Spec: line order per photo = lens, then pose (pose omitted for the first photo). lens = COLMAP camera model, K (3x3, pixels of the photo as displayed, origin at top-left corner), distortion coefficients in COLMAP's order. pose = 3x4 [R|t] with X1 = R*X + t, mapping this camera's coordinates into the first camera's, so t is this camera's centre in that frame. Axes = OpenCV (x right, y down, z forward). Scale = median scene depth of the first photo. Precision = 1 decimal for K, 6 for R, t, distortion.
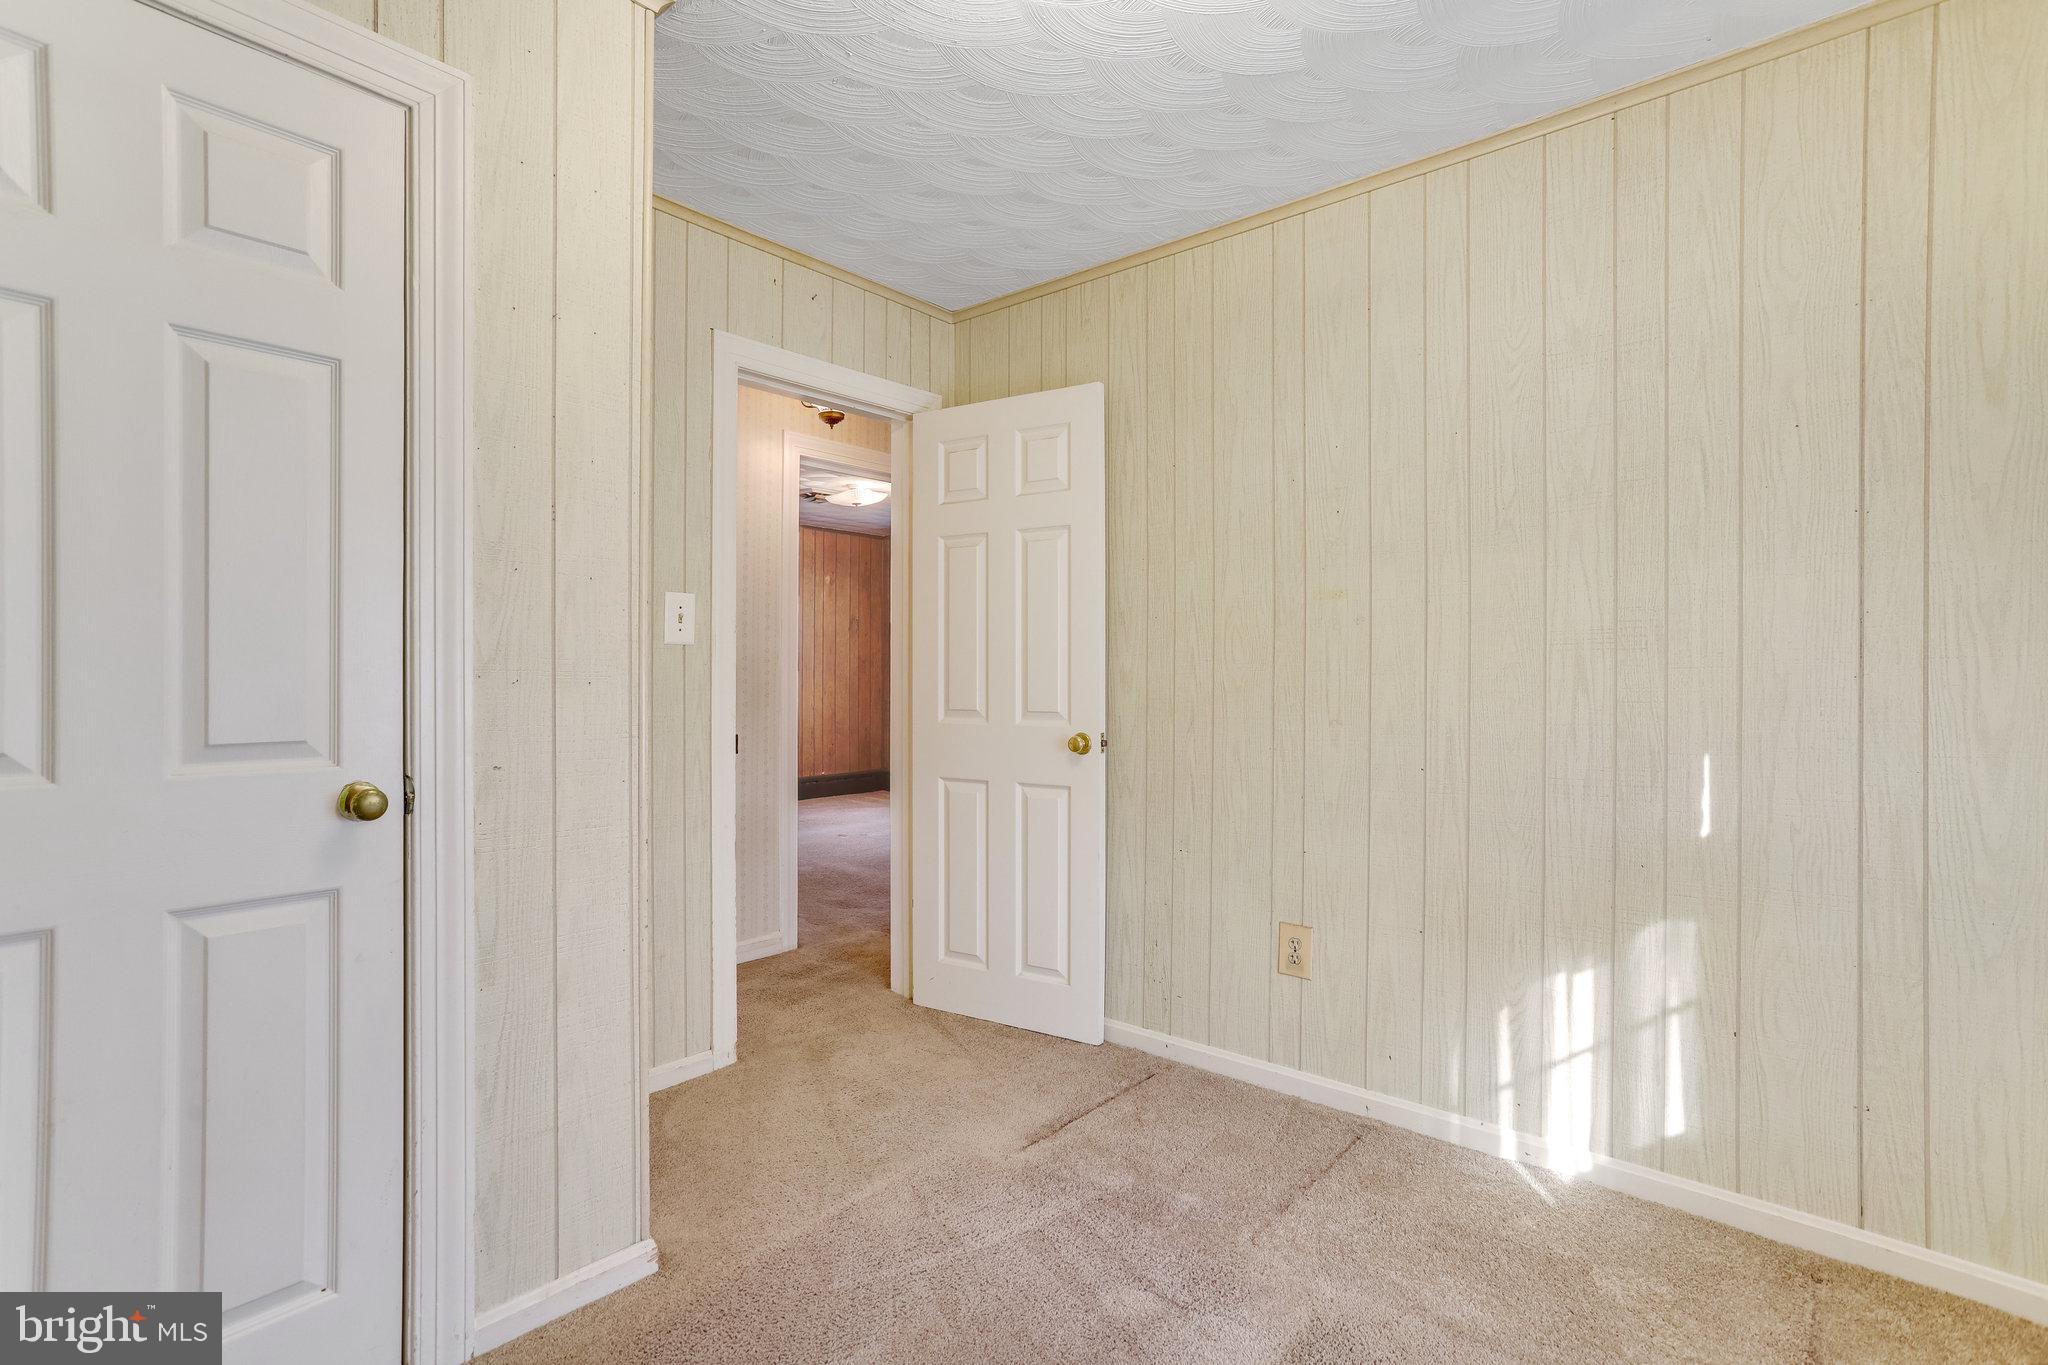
lens RADIAL K [[1006.2, 0, 1021.6], [0, 1006.2, 674.0], [0, 0, 1]] dist [-0.045149, 0.031047]
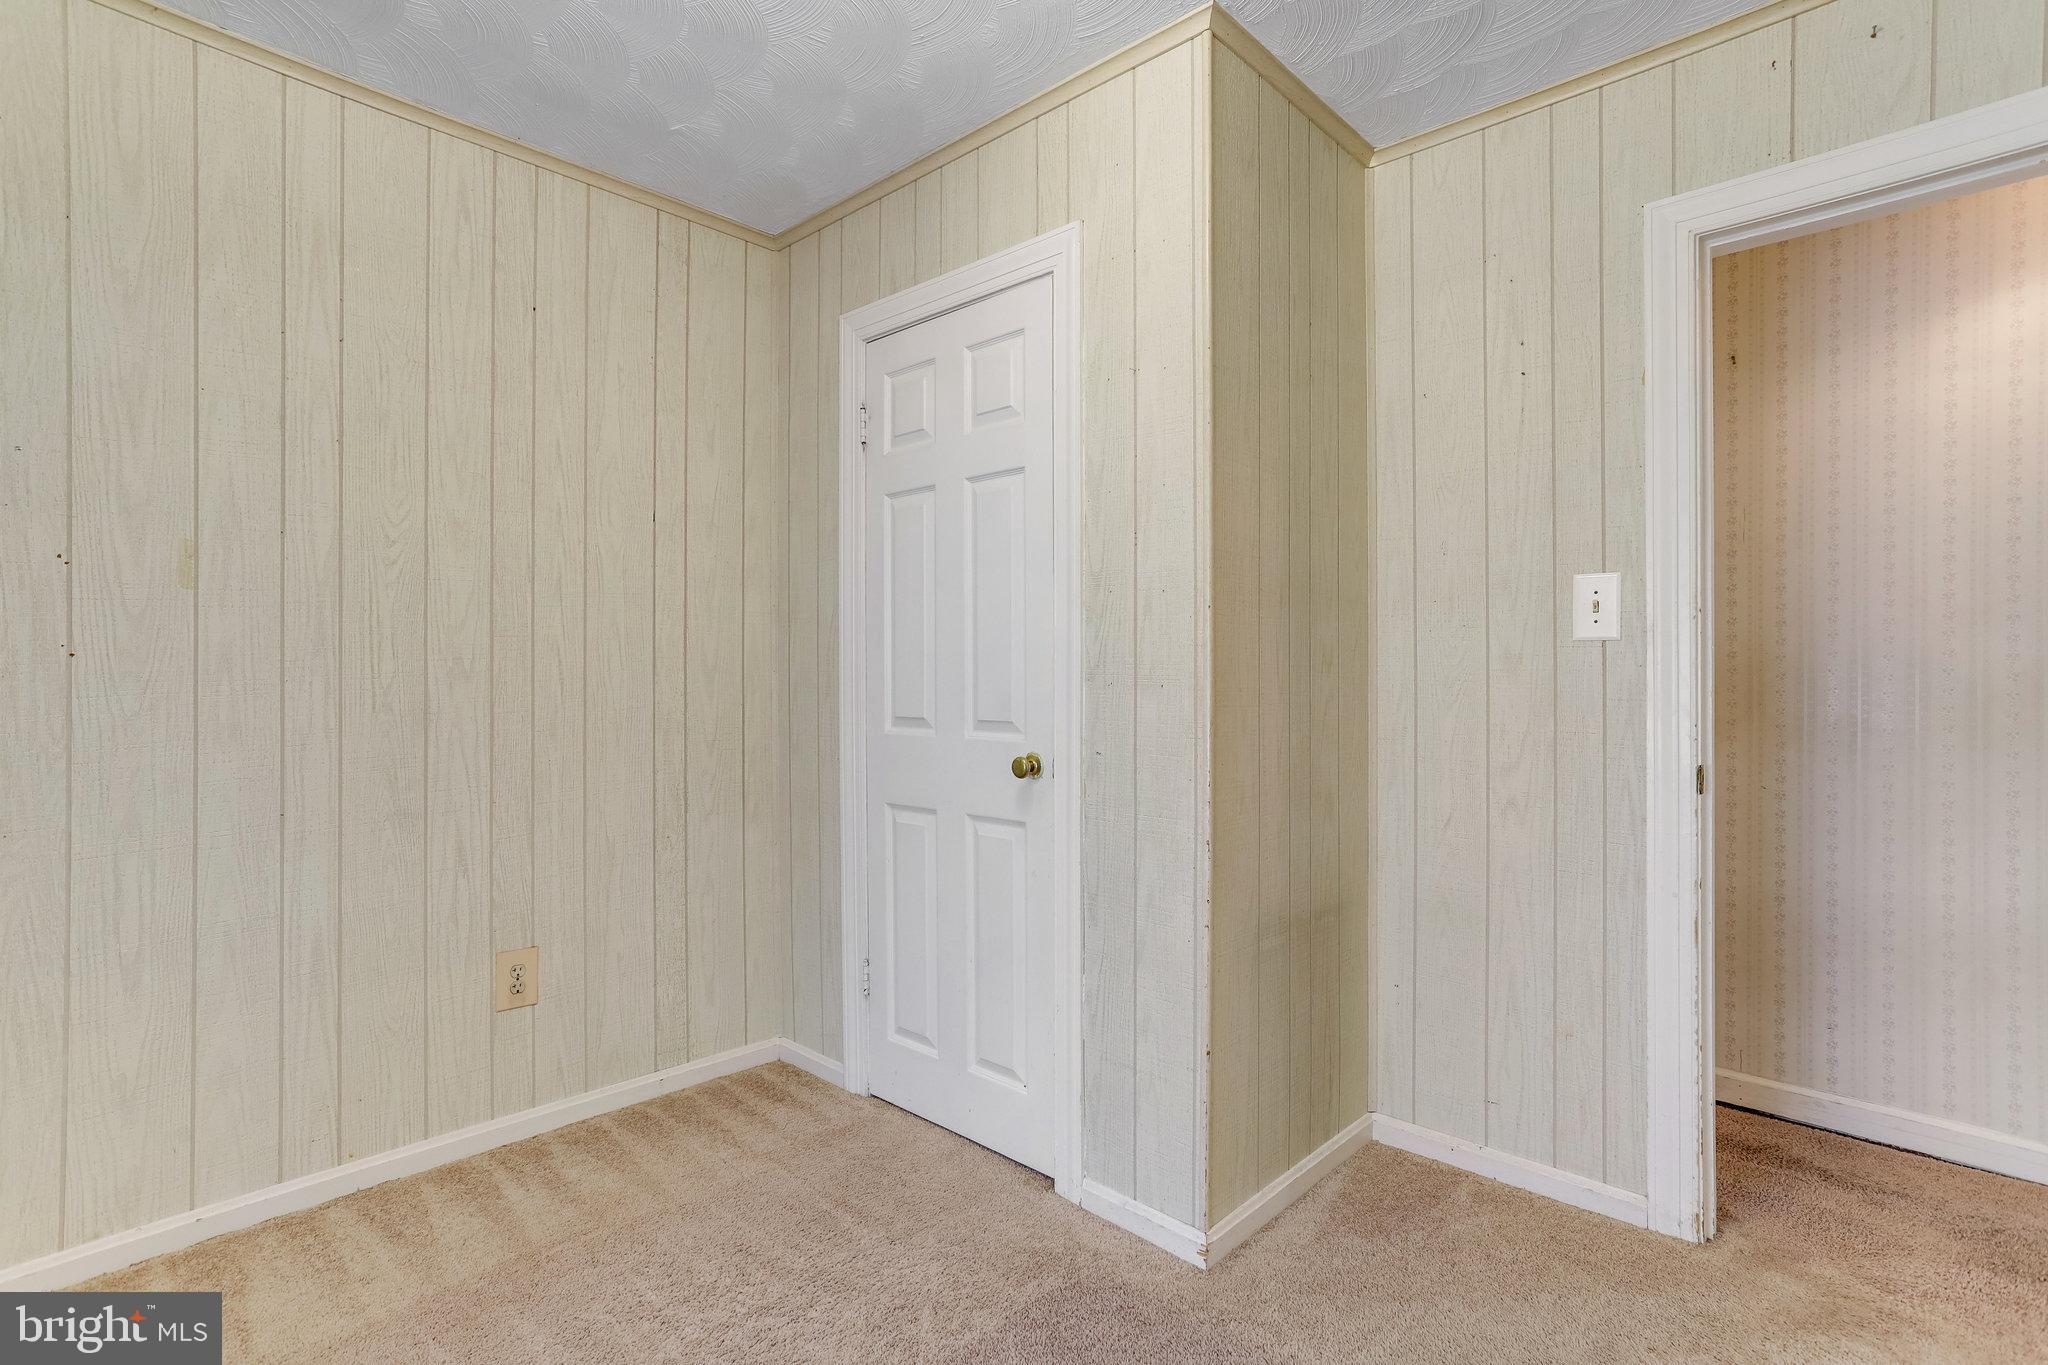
lens RADIAL K [[1006.2, 0, 1021.6], [0, 1006.2, 674.0], [0, 0, 1]] dist [-0.045149, 0.031047]
pose [[-0.081147, -0.008030, -0.996670, 0.662629], [-0.000594, 0.999968, -0.008008, 0.004189], [0.996702, -0.000057, -0.081149, 0.900112]]
